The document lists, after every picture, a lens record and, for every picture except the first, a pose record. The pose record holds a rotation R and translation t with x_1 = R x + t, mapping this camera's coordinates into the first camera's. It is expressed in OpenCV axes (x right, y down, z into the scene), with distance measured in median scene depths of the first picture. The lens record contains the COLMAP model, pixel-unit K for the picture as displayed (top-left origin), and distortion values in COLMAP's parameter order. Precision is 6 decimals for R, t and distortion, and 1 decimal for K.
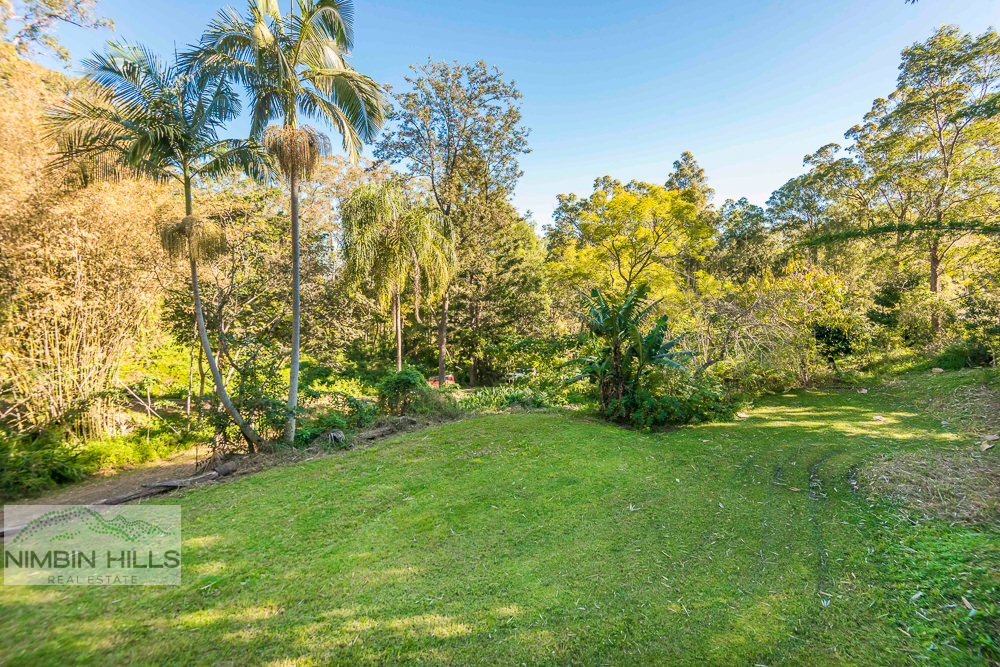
lens RADIAL K [[450.6, 0, 495.1], [0, 450.6, 322.5], [0, 0, 1]] dist [-0.001151, -0.001042]
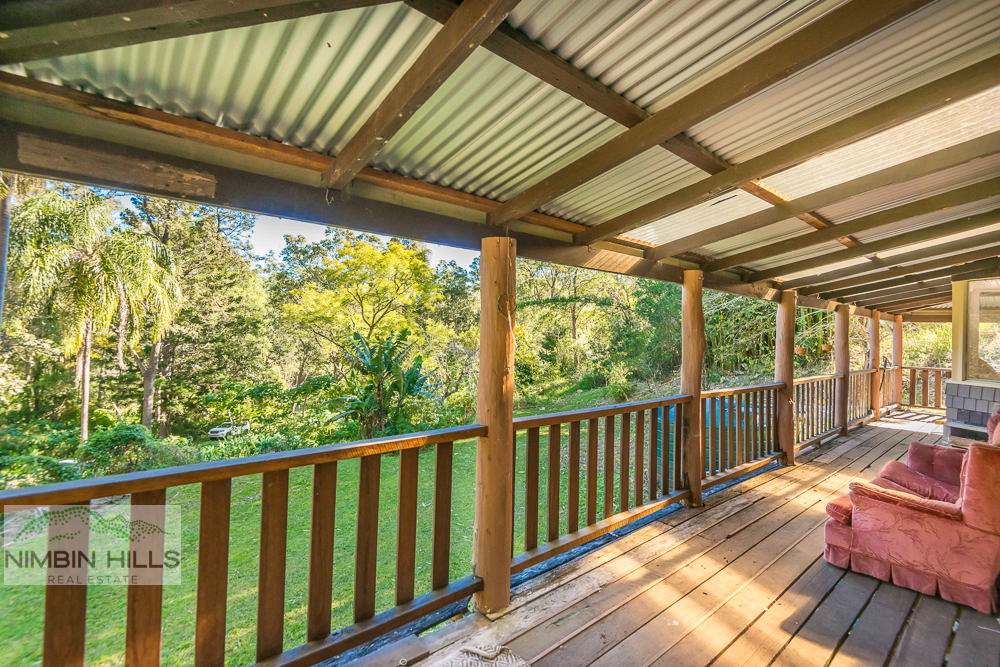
lens RADIAL K [[450.6, 0, 495.1], [0, 450.6, 322.5], [0, 0, 1]] dist [-0.001151, -0.001042]
pose [[0.815920, 0.035246, 0.577089, -0.090465], [0.022318, 0.995476, -0.092354, 0.007058], [-0.577733, 0.088233, 0.811443, -0.059576]]
